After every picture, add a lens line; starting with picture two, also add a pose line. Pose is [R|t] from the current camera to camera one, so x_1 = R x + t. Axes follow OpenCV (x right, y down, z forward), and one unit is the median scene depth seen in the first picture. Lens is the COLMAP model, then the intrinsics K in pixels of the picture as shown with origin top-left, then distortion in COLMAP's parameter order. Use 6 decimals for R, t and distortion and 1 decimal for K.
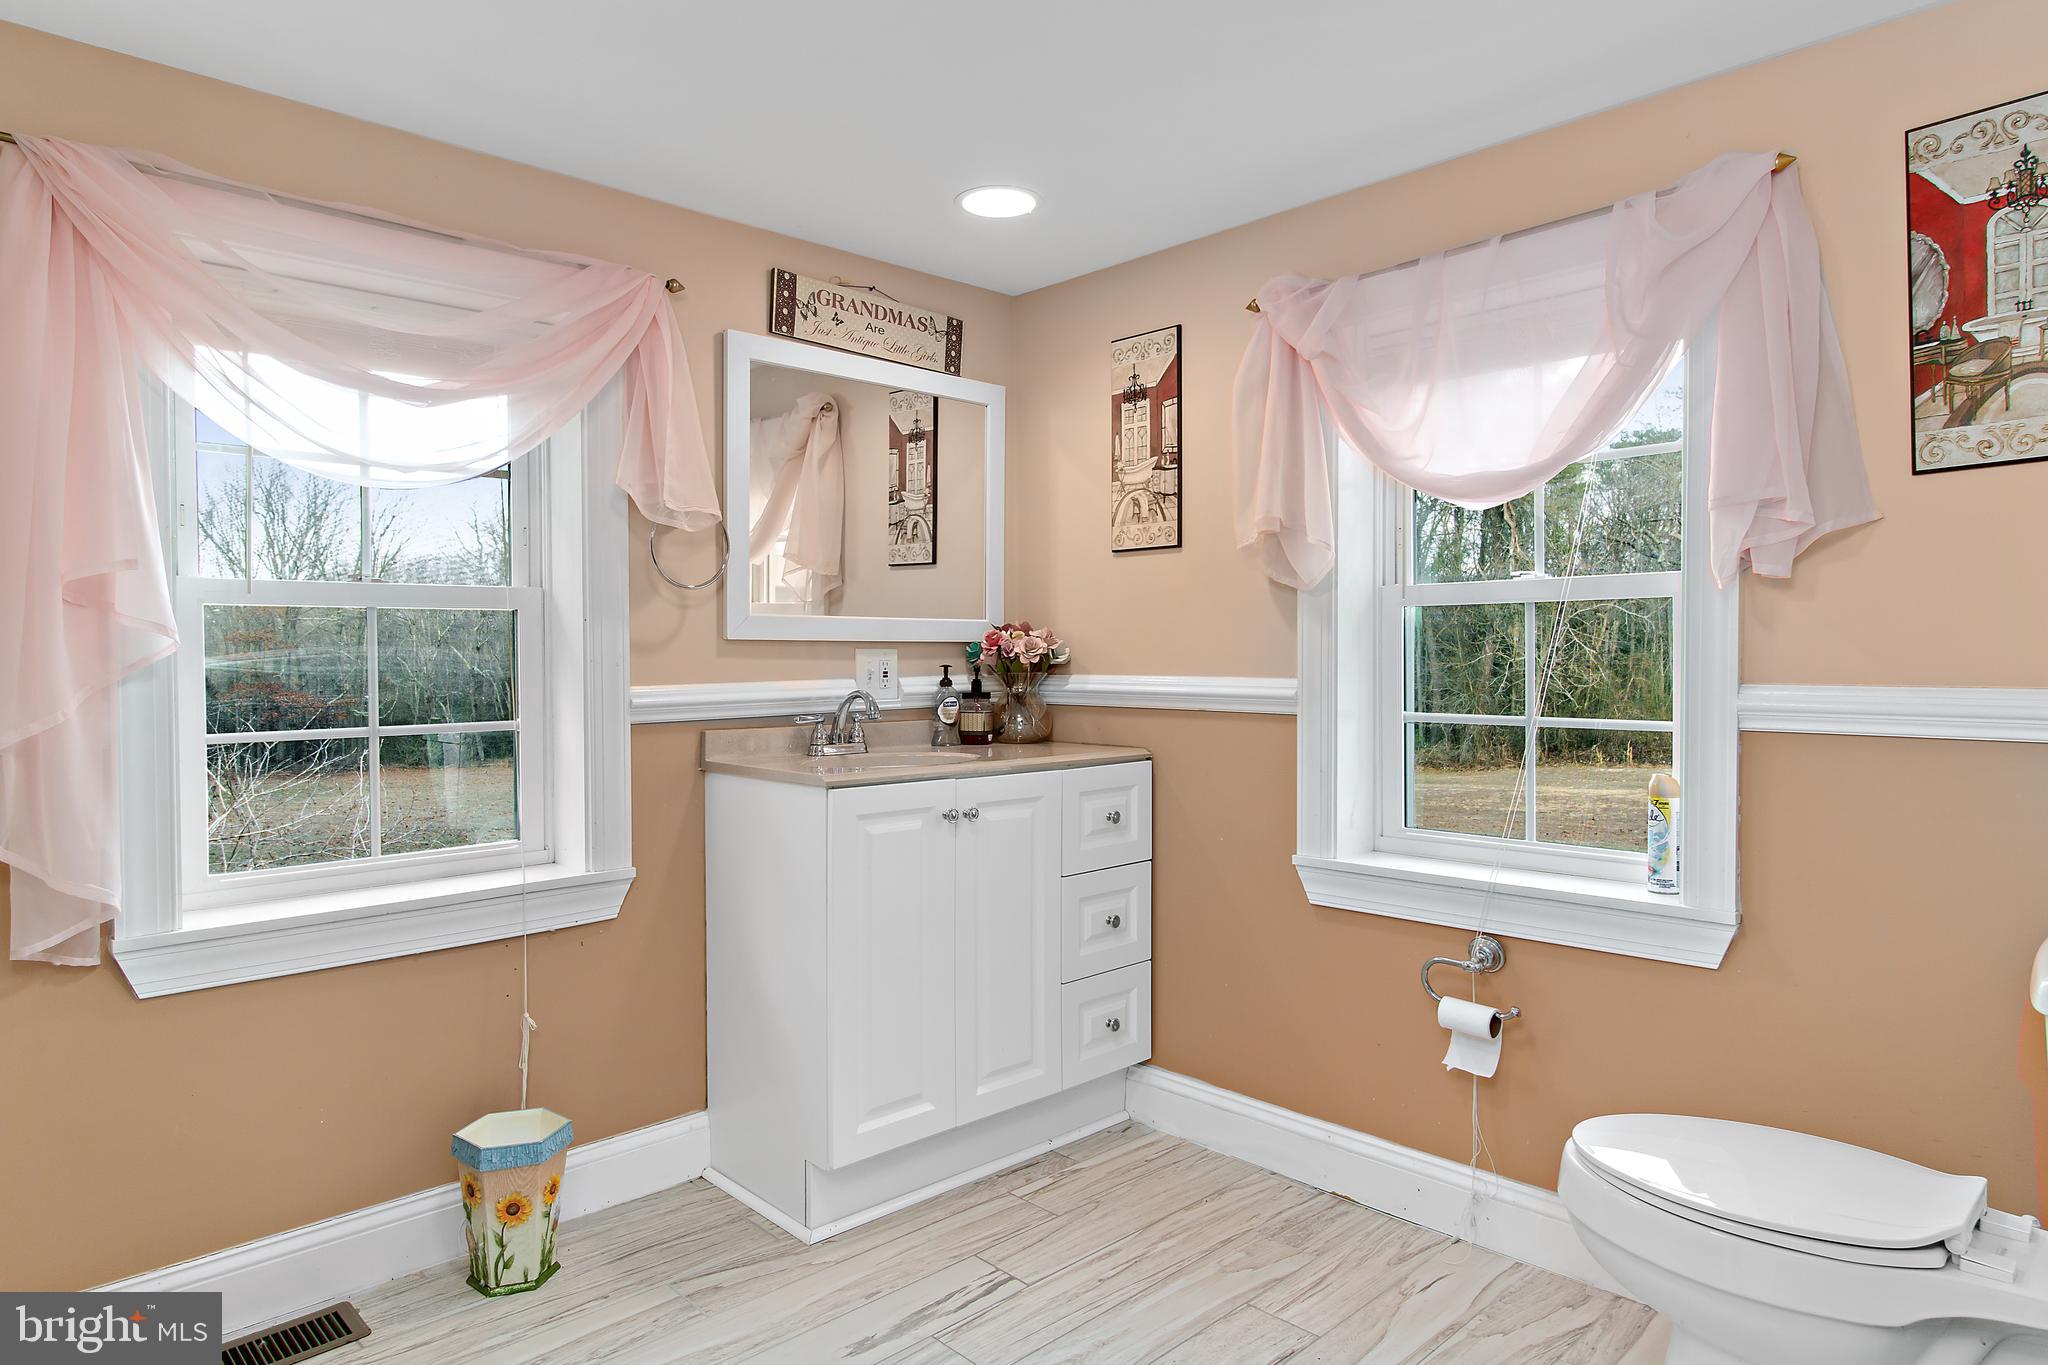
lens RADIAL K [[1202.2, 0, 1027.0], [0, 1202.2, 681.0], [0, 0, 1]] dist [0.002931, -0.008389]
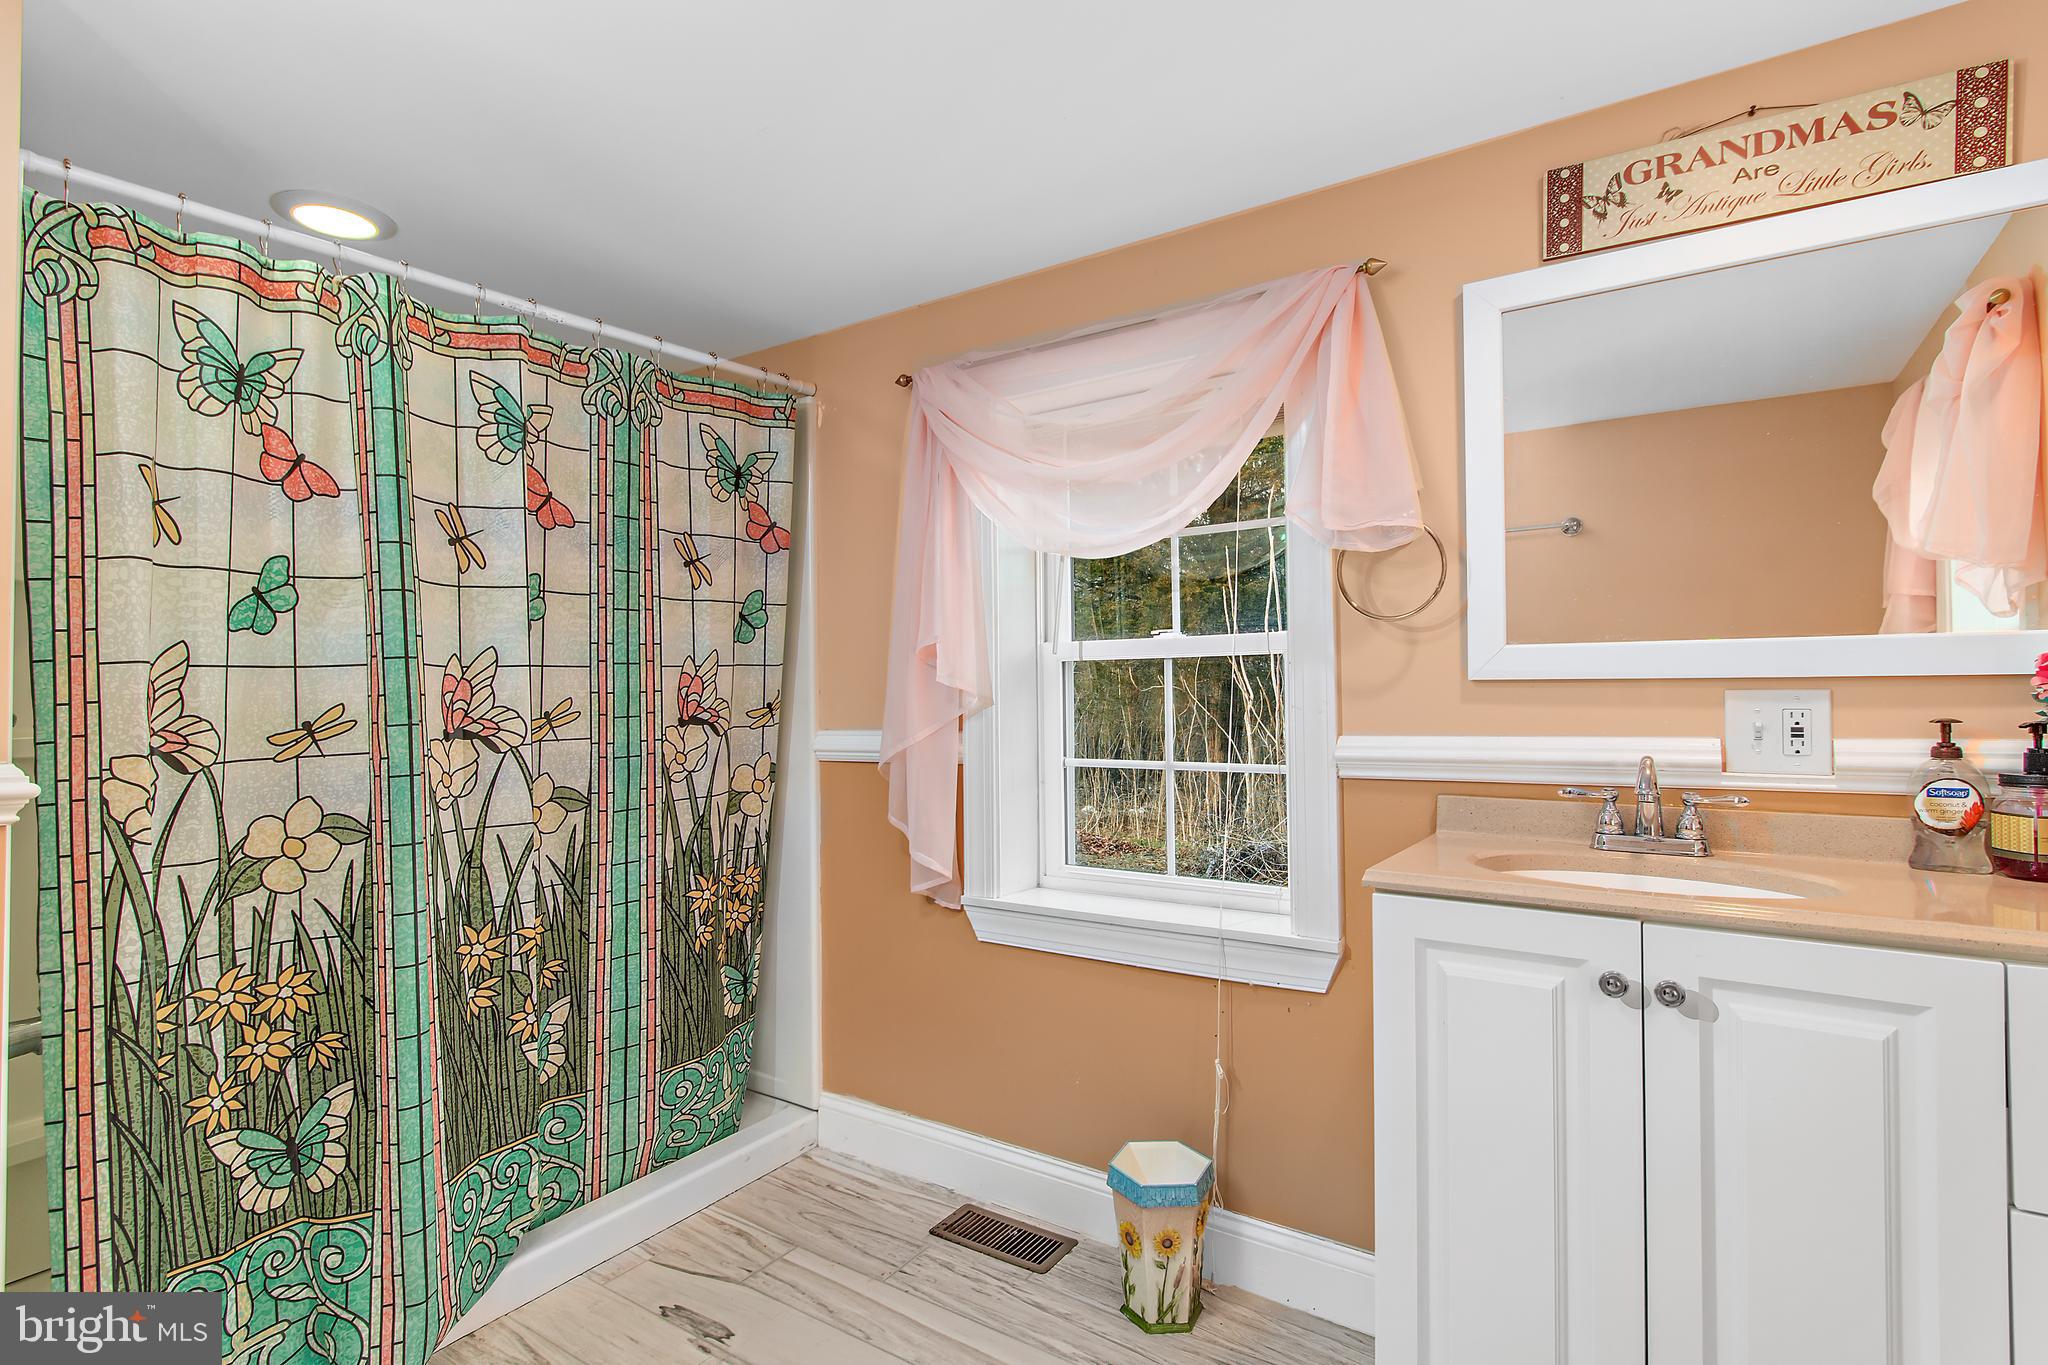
lens RADIAL K [[1040.4, 0, 1026.0], [0, 1040.4, 683.3], [0, 0, 1]] dist [-0.011577, 0.001285]
pose [[0.184394, -0.004066, -0.982844, 0.333399], [-0.009417, 0.999938, -0.005904, -0.024288], [0.982807, 0.010344, 0.184345, 0.550078]]
